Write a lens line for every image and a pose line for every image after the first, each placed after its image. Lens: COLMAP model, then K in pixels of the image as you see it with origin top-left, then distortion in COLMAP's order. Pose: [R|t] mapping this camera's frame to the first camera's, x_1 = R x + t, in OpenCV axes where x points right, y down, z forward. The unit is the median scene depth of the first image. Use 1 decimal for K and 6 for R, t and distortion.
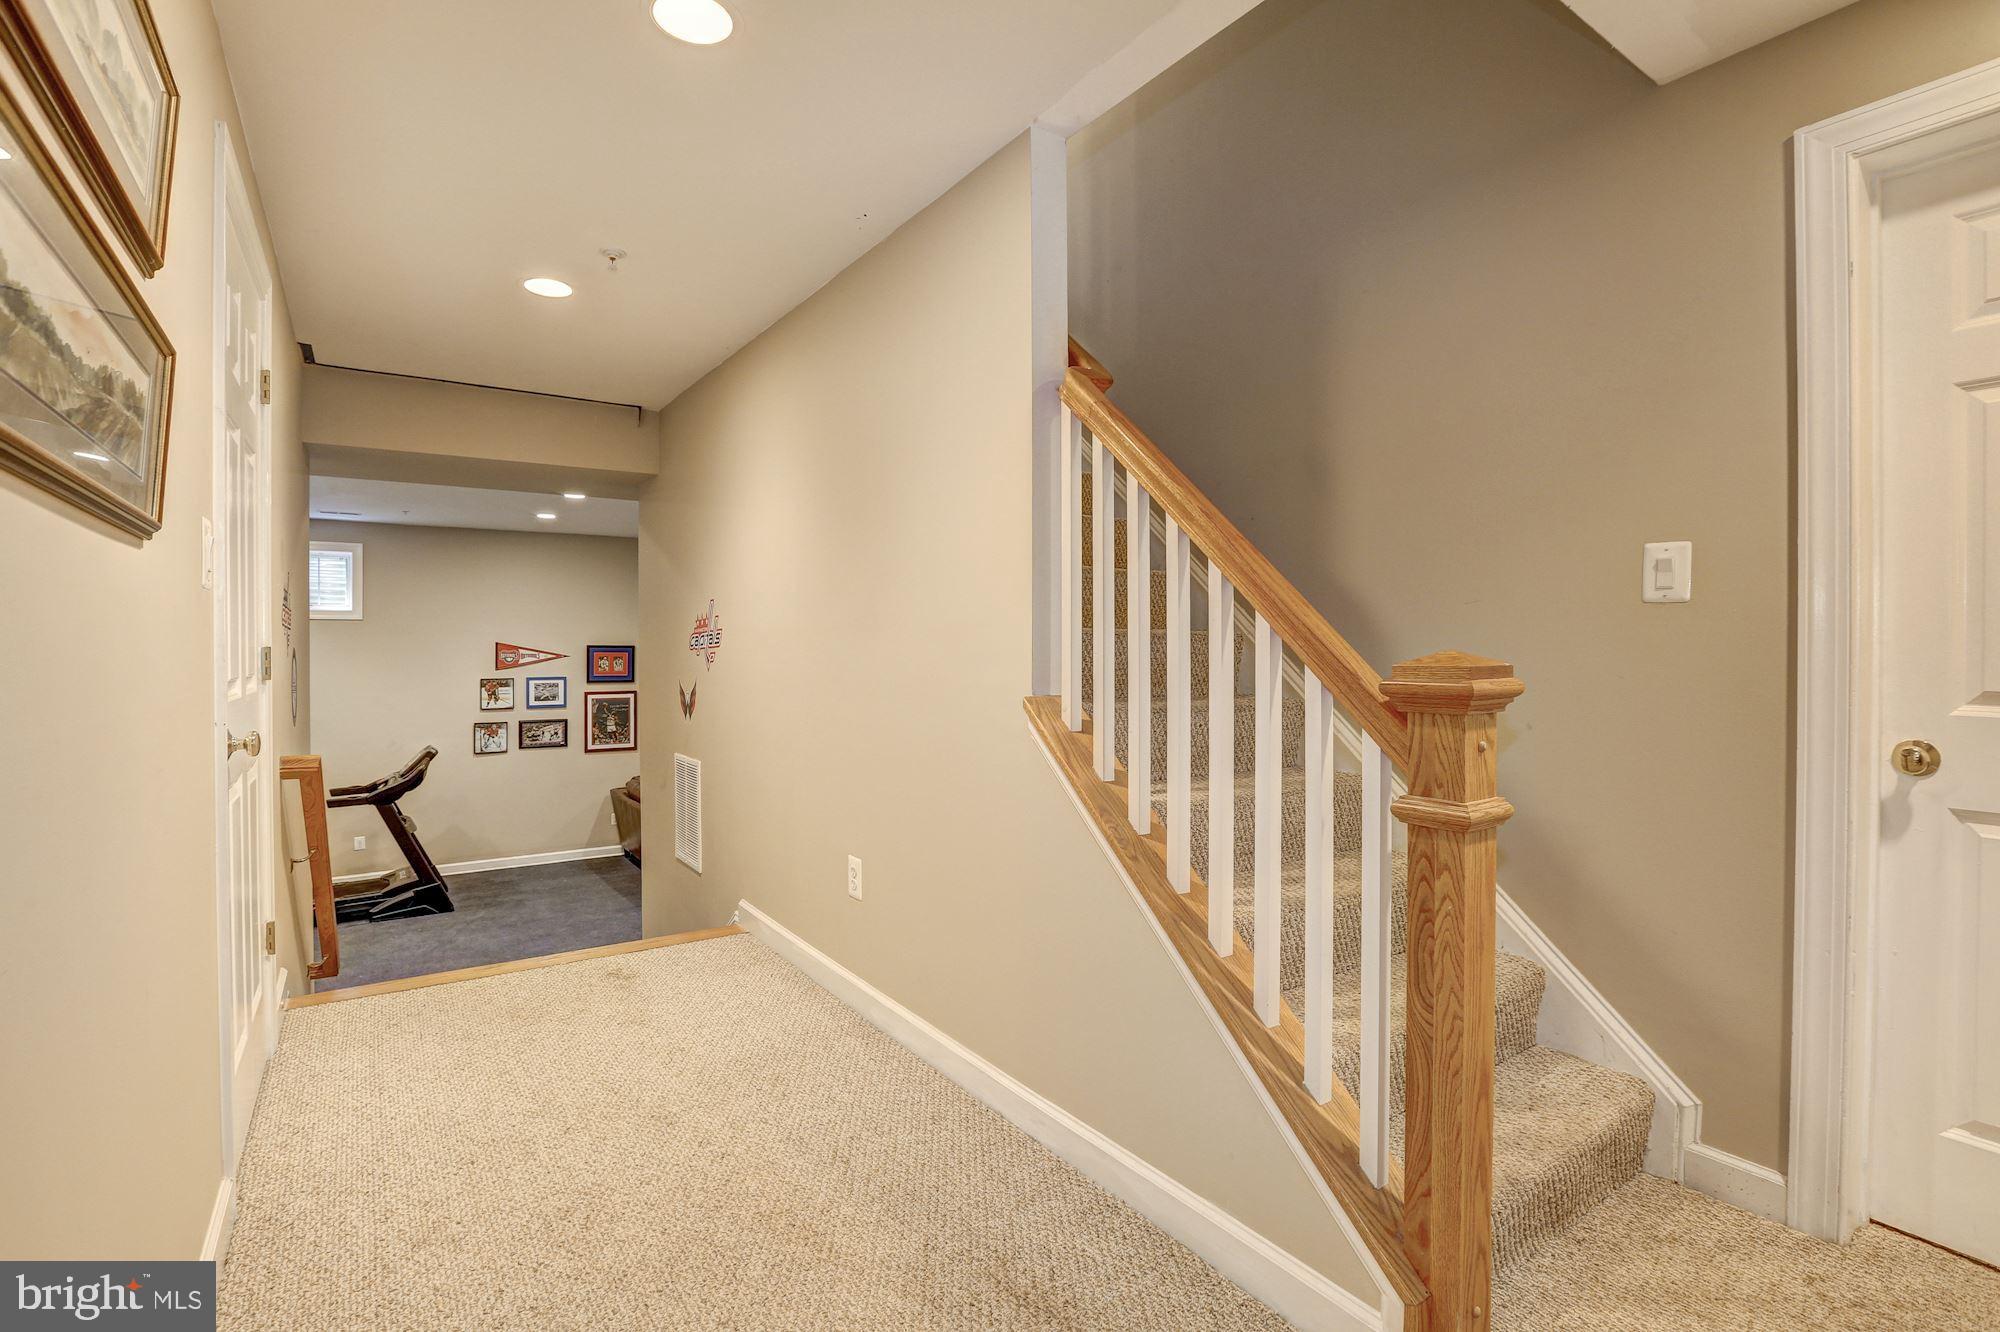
lens RADIAL K [[915.3, 0, 982.2], [0, 915.3, 664.1], [0, 0, 1]] dist [-0.016495, 0.000962]
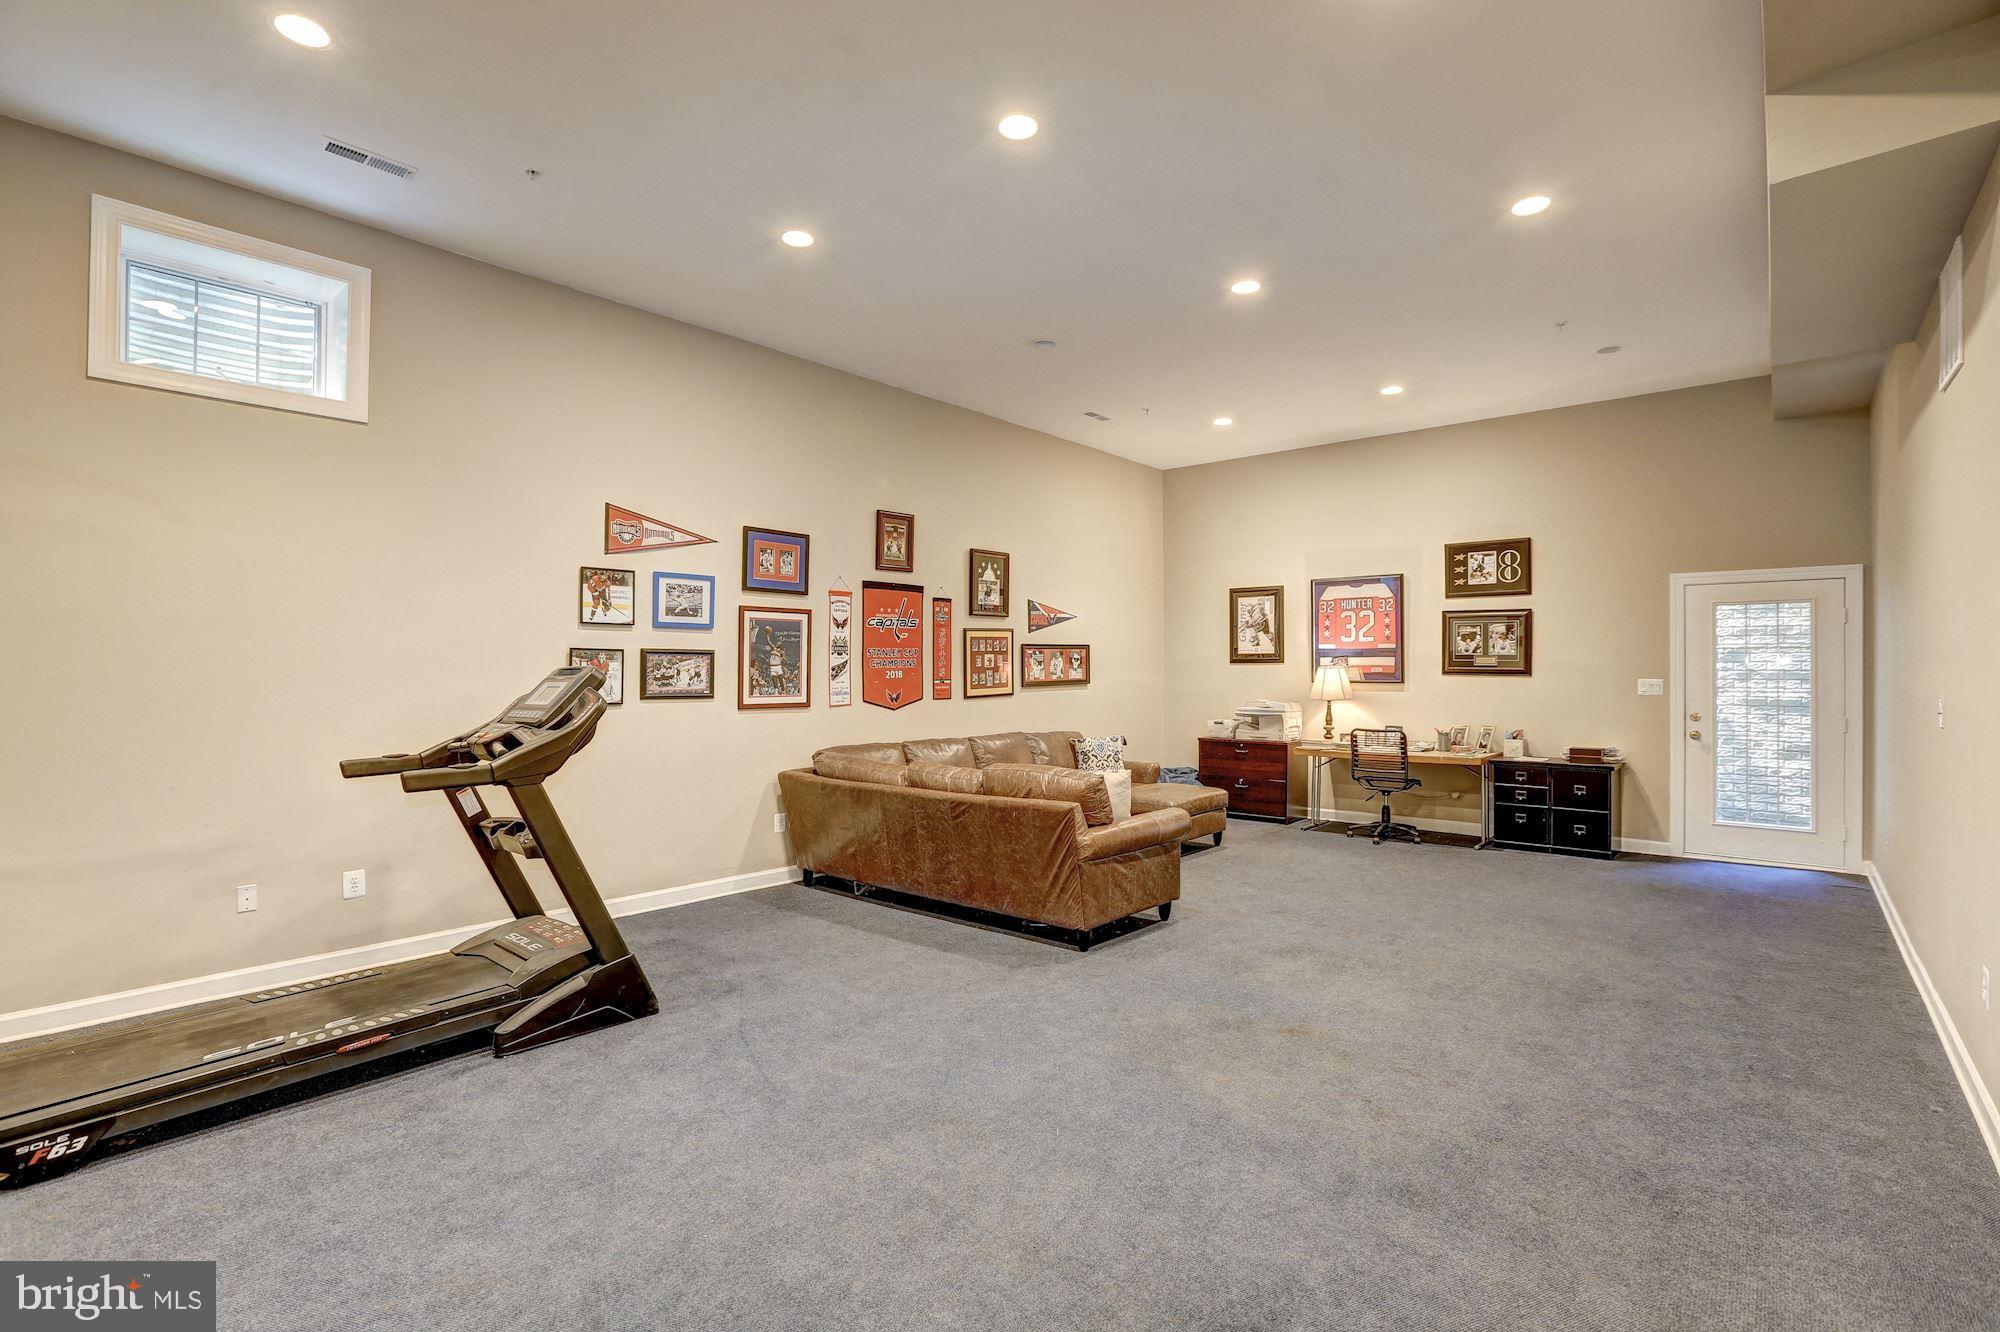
lens RADIAL K [[915.3, 0, 1012.8], [0, 915.3, 663.7], [0, 0, 1]] dist [-0.016495, 0.000962]
pose [[0.964354, 0.005832, 0.264550, -0.432333], [0.000363, 0.999727, -0.023360, 0.083559], [-0.264614, 0.022624, 0.964089, 0.400701]]
